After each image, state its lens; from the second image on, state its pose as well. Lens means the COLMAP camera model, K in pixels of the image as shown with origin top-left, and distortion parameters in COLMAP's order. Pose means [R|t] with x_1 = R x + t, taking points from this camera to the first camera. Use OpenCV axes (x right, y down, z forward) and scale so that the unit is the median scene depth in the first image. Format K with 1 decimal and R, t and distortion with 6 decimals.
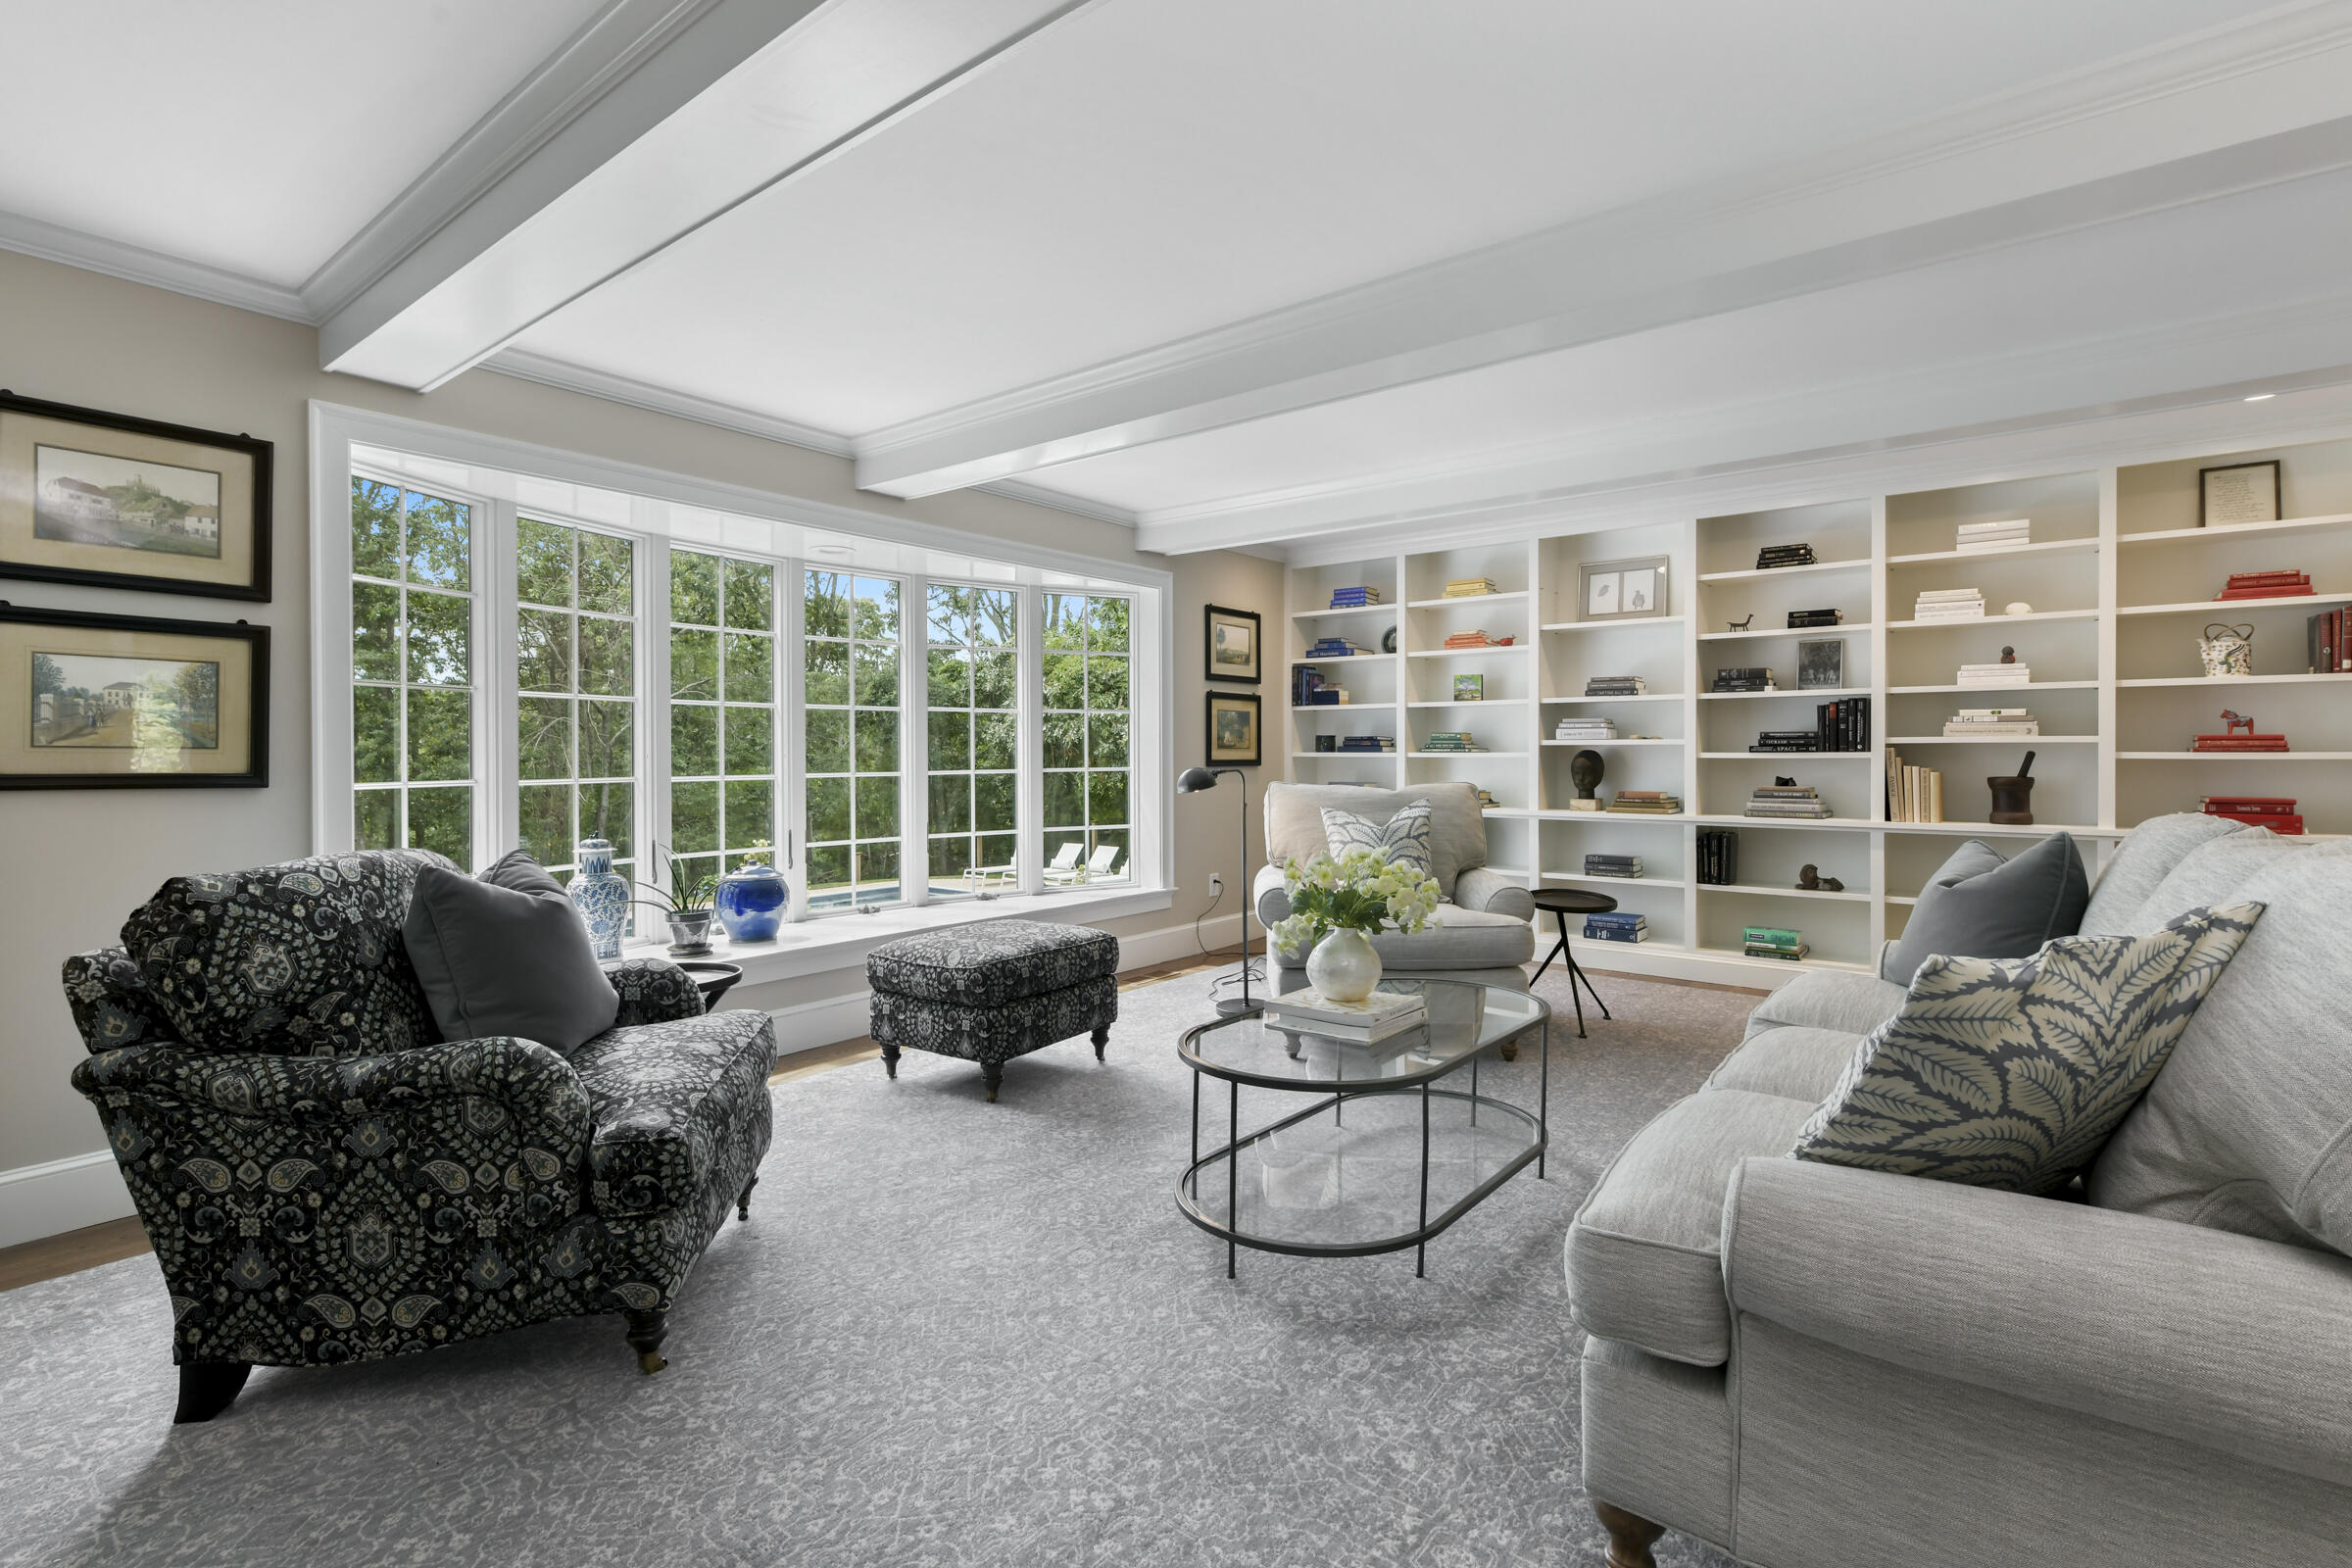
lens RADIAL K [[1101.4, 0, 1173.8], [0, 1101.4, 770.0], [0, 0, 1]] dist [-0.013238, 0.001450]
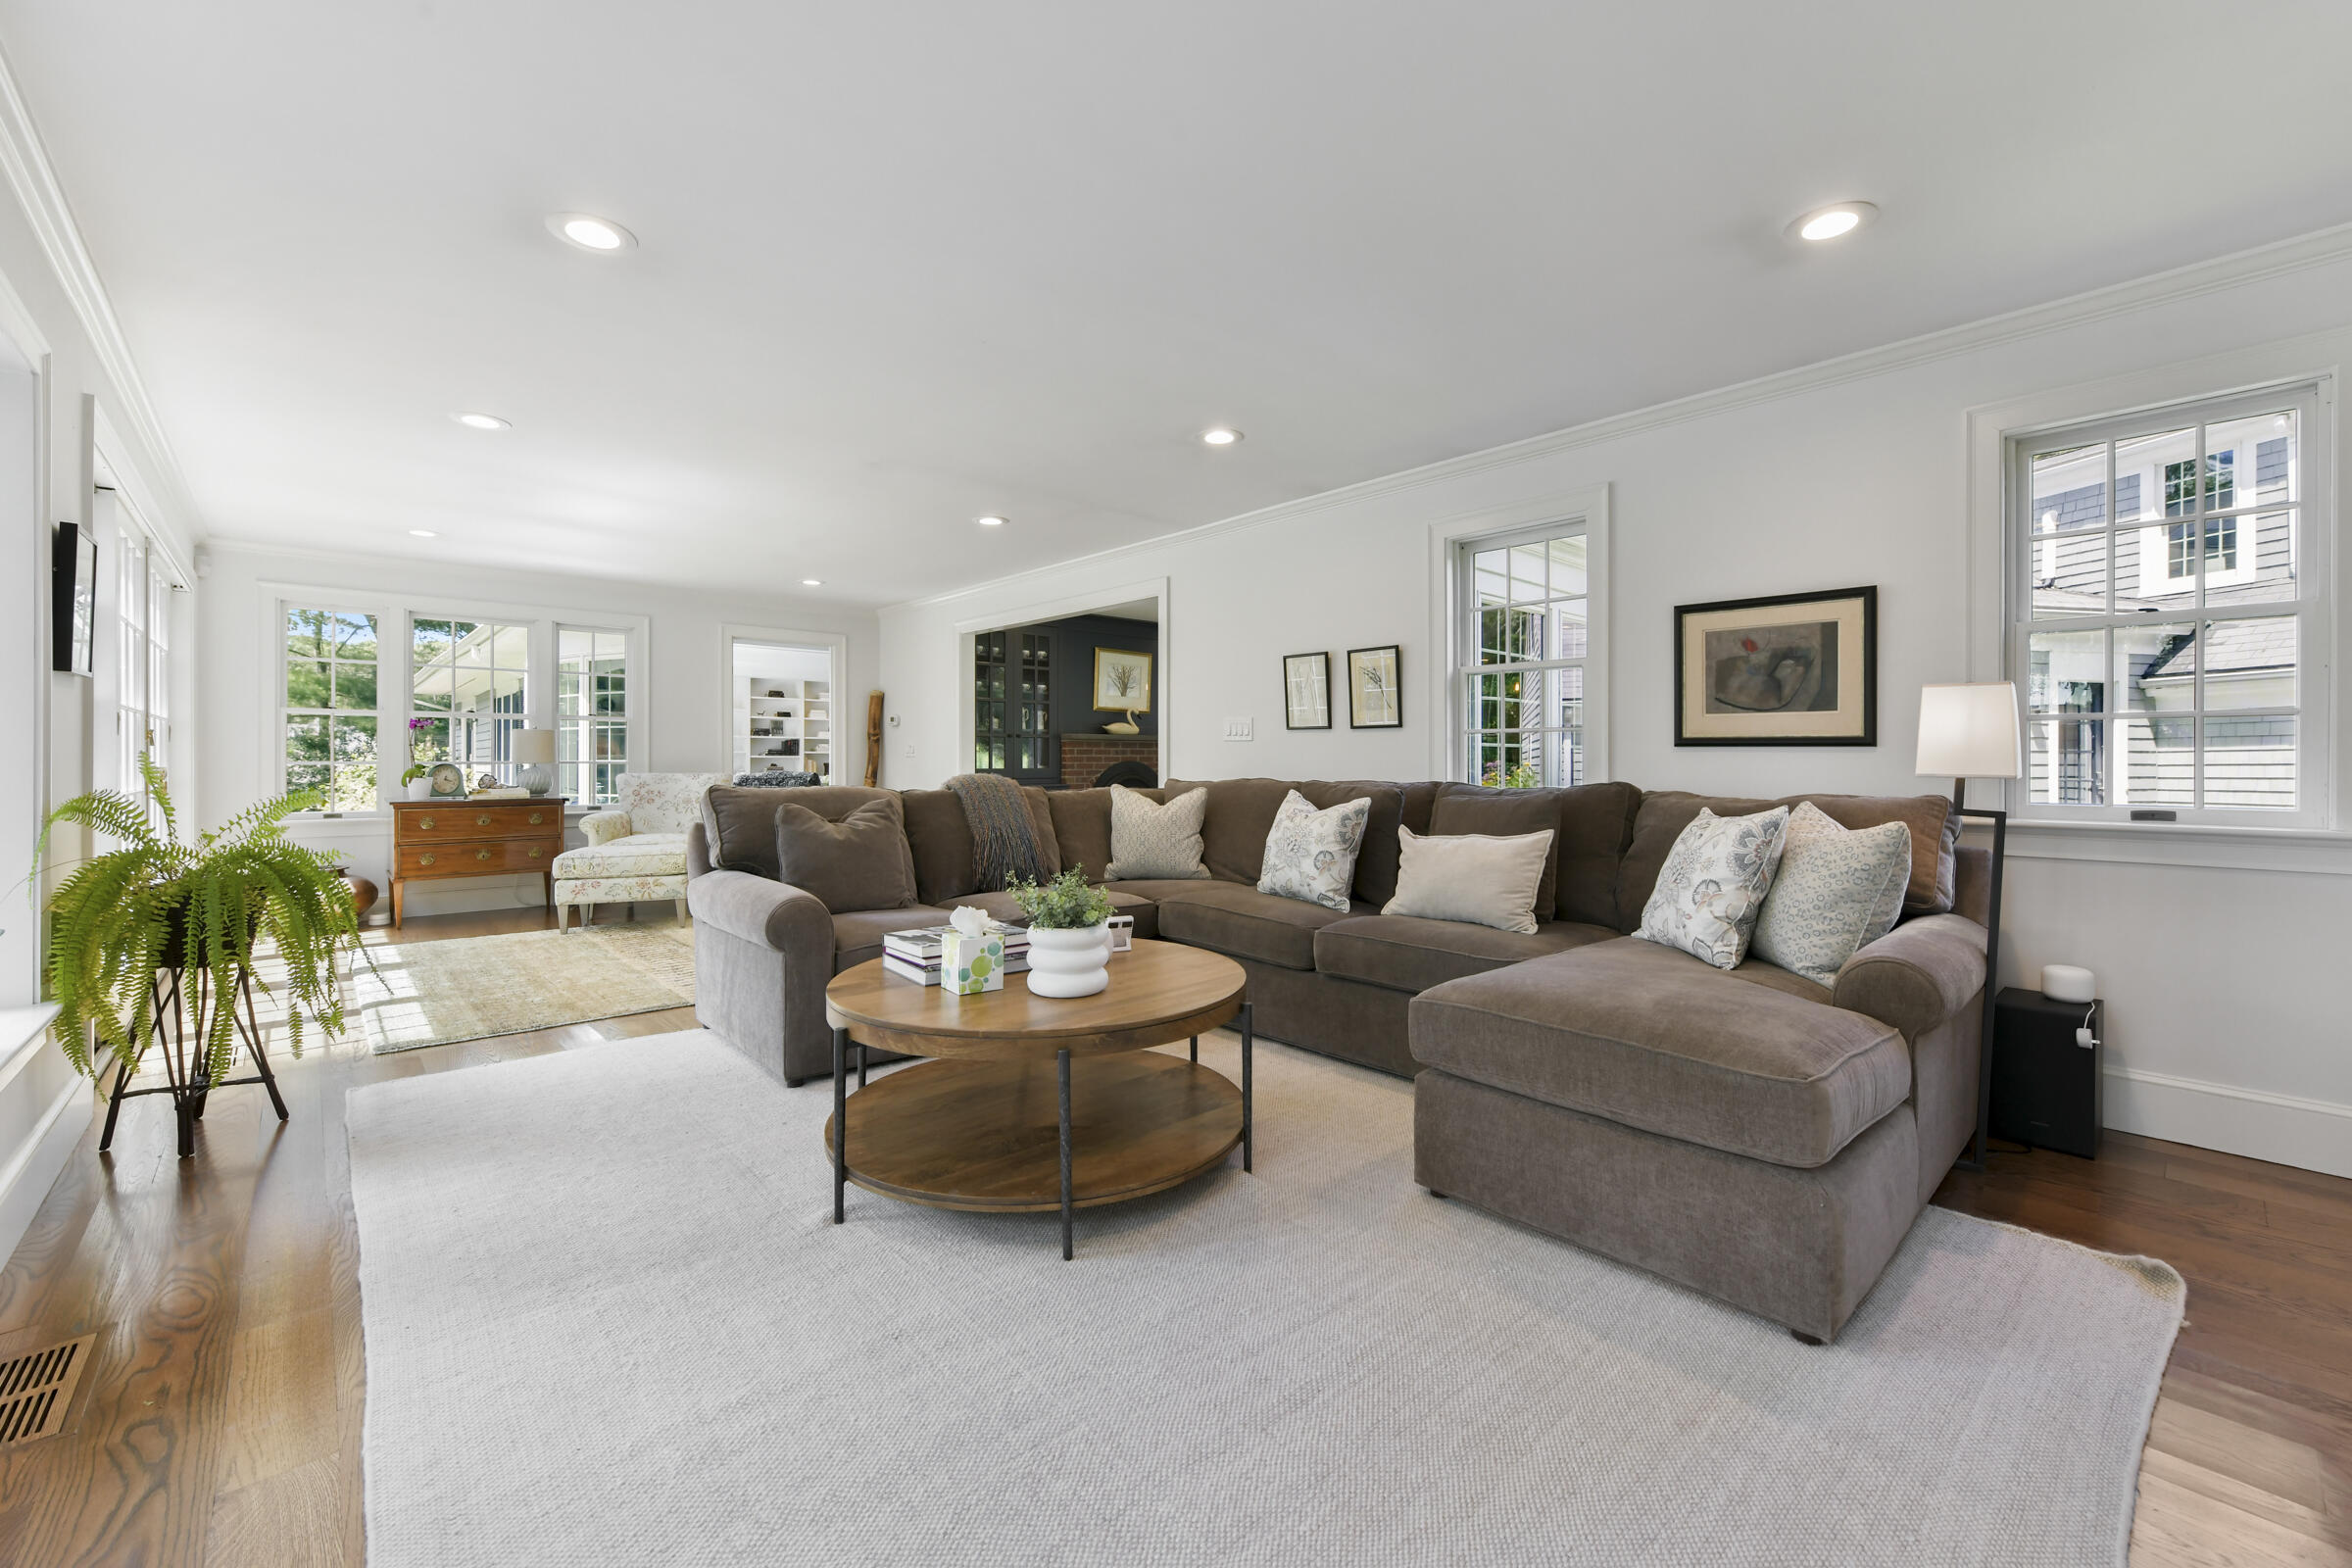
lens RADIAL K [[948.9, 0, 1175.8], [0, 948.9, 768.1], [0, 0, 1]] dist [-0.002445, 0.000914]
pose [[0.155255, -0.004329, 0.987865, -2.015493], [0.020638, 0.999786, 0.001137, 0.041272], [-0.987659, 0.020211, 0.155311, -0.578555]]
